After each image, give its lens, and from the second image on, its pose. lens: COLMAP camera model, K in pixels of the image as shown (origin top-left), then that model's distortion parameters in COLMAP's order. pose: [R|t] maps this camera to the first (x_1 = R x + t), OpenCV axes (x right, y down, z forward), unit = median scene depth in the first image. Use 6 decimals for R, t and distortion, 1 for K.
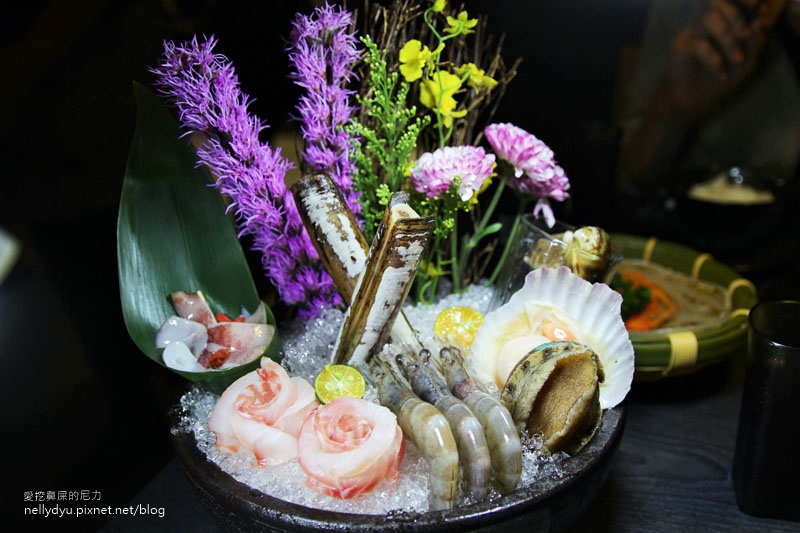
lens RADIAL K [[867.1, 0, 400.0], [0, 867.1, 266.5], [0, 0, 1]] dist [-0.054139, 0.011735]
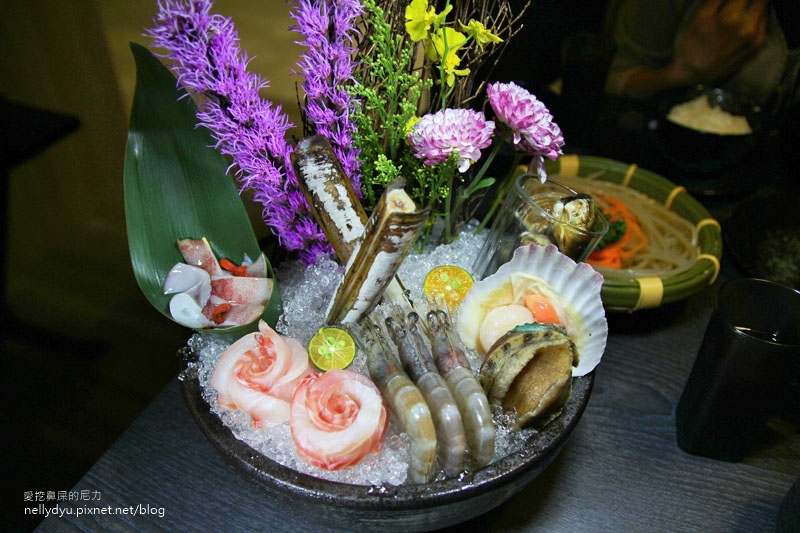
lens RADIAL K [[701.5, 0, 400.0], [0, 701.5, 266.5], [0, 0, 1]] dist [-0.092131, 0.004095]
pose [[0.998633, 0.052070, 0.004612, 0.005262], [-0.051299, 0.959219, 0.277971, -0.201137], [0.010050, -0.277828, 0.960578, 0.189595]]
